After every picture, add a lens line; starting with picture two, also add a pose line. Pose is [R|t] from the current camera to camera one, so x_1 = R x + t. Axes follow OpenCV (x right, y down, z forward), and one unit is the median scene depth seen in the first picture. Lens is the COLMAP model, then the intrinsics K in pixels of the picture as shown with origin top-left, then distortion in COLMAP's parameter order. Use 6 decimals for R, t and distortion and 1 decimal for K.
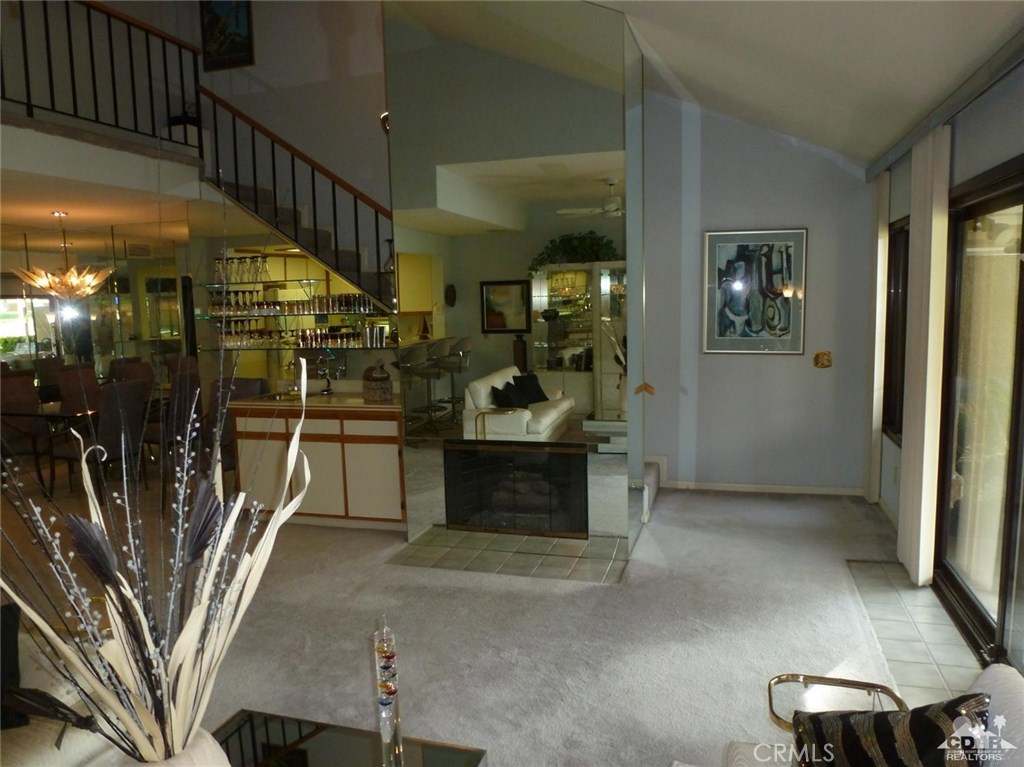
lens RADIAL K [[737.4, 0, 515.4], [0, 737.4, 385.3], [0, 0, 1]] dist [-0.055032, 0.017047]
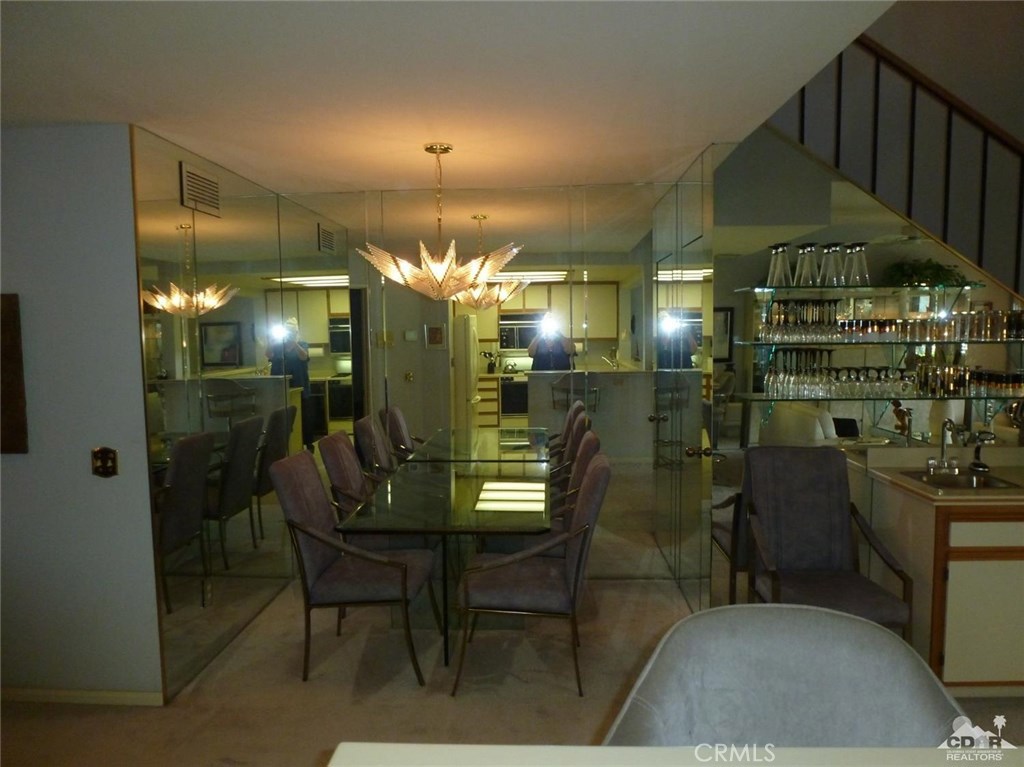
lens RADIAL K [[737.4, 0, 515.4], [0, 737.4, 385.3], [0, 0, 1]] dist [-0.055032, 0.017047]
pose [[0.967976, -0.005277, 0.250988, -0.851959], [0.017234, 0.998817, -0.045465, -0.042588], [-0.250451, 0.048334, 0.966922, 0.545569]]
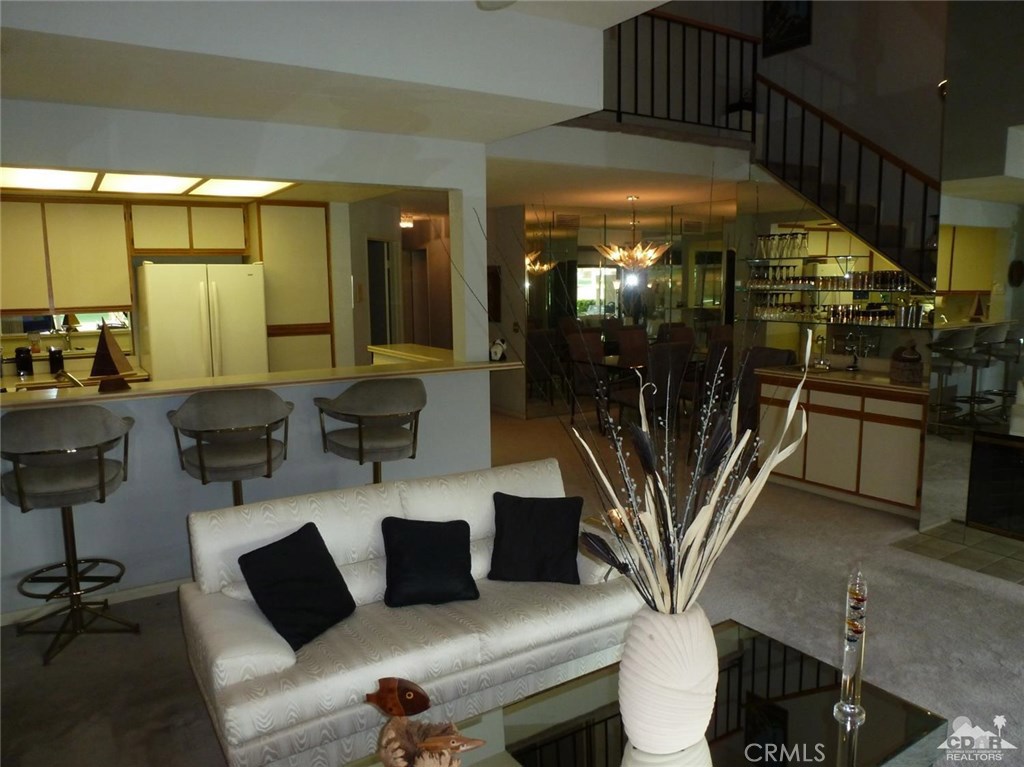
lens RADIAL K [[737.4, 0, 515.4], [0, 737.4, 385.3], [0, 0, 1]] dist [-0.055032, 0.017047]
pose [[0.762672, 0.109859, -0.637387, 0.031731], [-0.086165, 0.993943, 0.068213, 0.003989], [0.641020, 0.002896, 0.767519, -0.063803]]
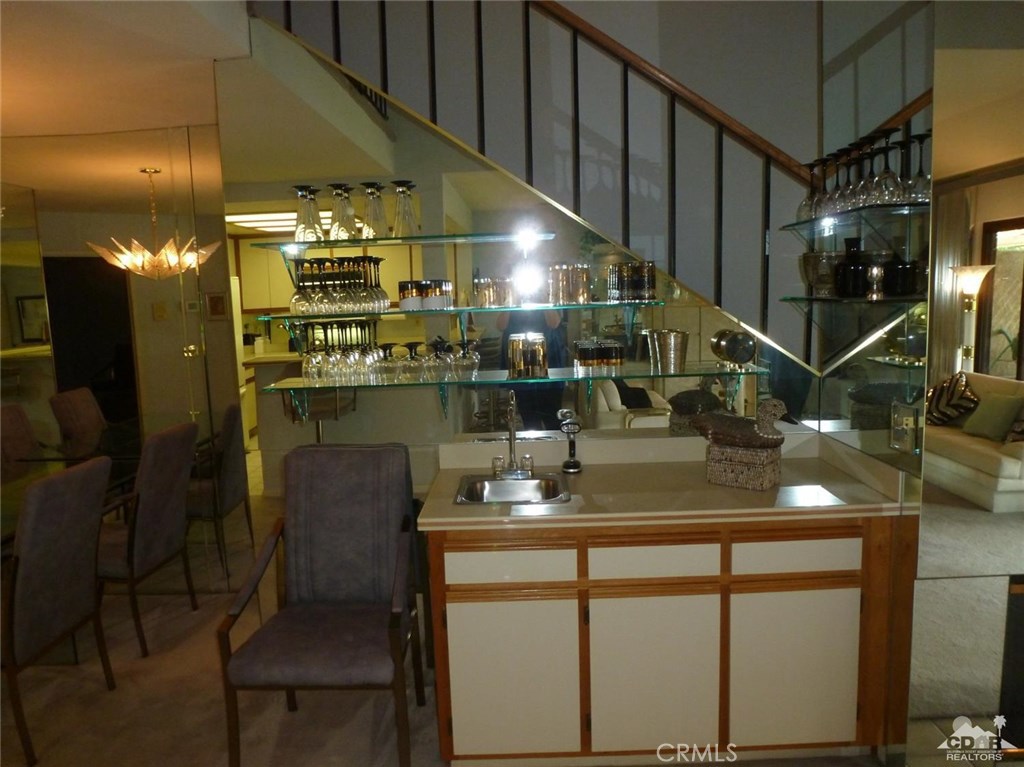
lens RADIAL K [[737.3, 0, 512.0], [0, 737.3, 383.5], [0, 0, 1]] dist [-0.053000, 0.001437]
pose [[0.961181, -0.042987, 0.272550, -0.458165], [0.042818, 0.999061, 0.006570, -0.055740], [-0.272577, 0.005355, 0.962119, 0.585455]]
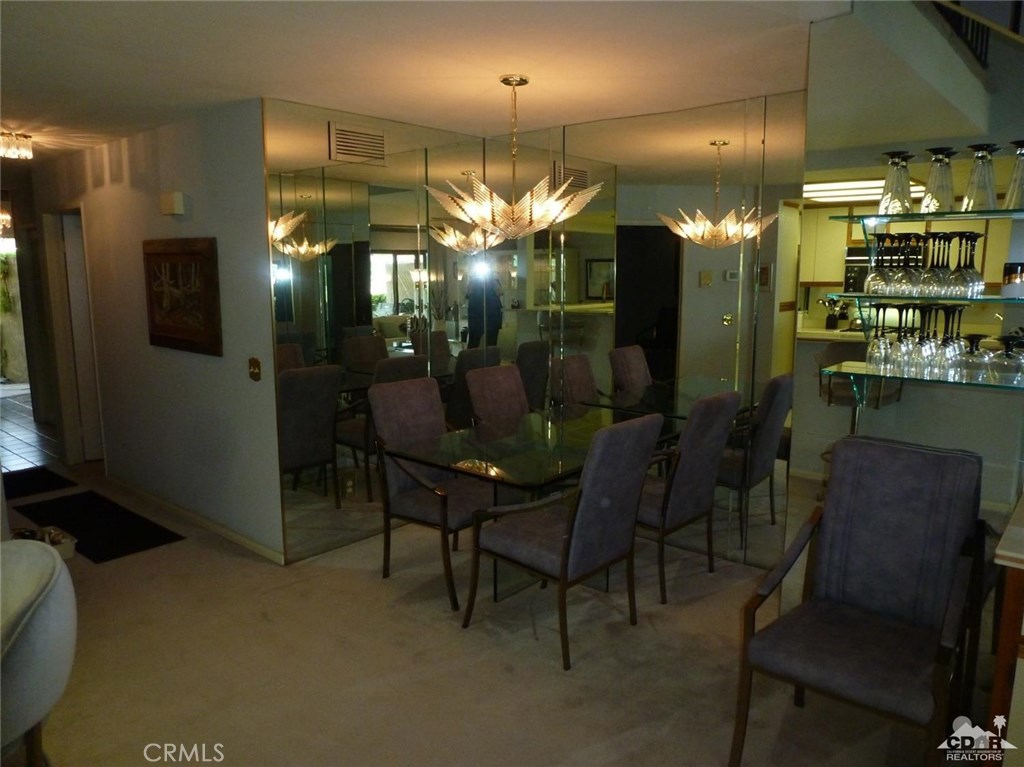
lens RADIAL K [[738.1, 0, 524.3], [0, 738.1, 387.1], [0, 0, 1]] dist [-0.062787, 0.003707]
pose [[0.922088, 0.088306, -0.376771, -0.482444], [-0.071138, 0.995704, 0.059269, -0.059120], [0.380386, -0.027849, 0.924408, 0.602516]]
